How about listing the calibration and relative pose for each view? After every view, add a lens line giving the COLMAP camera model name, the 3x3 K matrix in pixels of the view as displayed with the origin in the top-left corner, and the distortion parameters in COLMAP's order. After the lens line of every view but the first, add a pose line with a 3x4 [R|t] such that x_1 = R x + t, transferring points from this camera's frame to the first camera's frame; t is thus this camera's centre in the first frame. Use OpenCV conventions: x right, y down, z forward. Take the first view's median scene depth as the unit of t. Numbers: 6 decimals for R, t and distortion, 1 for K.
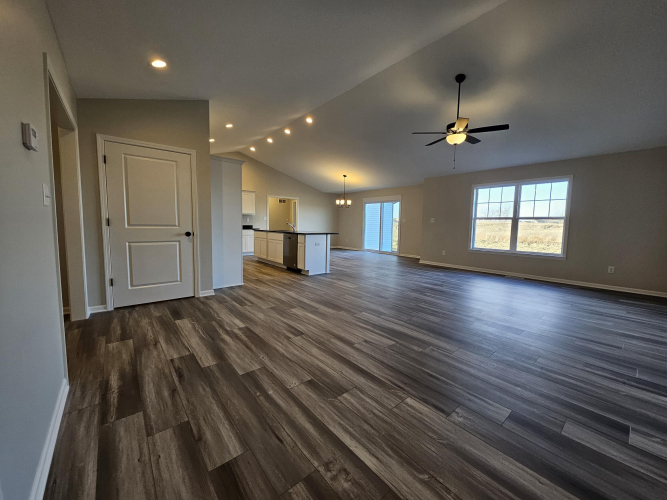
lens RADIAL K [[262.0, 0, 336.6], [0, 262.0, 246.3], [0, 0, 1]] dist [0.002602, 0.000942]
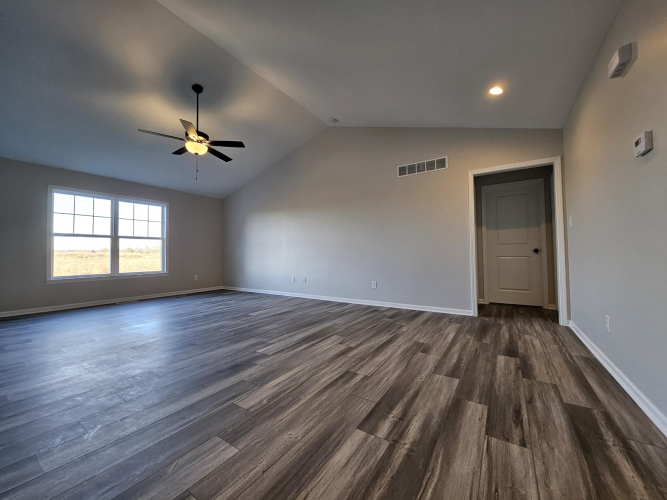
lens RADIAL K [[262.0, 0, 337.6], [0, 262.0, 249.2], [0, 0, 1]] dist [0.002602, 0.000942]
pose [[-0.297241, 0.000578, 0.954802, -0.896287], [0.090648, 0.995500, 0.027617, -0.049625], [-0.950490, 0.094760, -0.295956, 1.283615]]
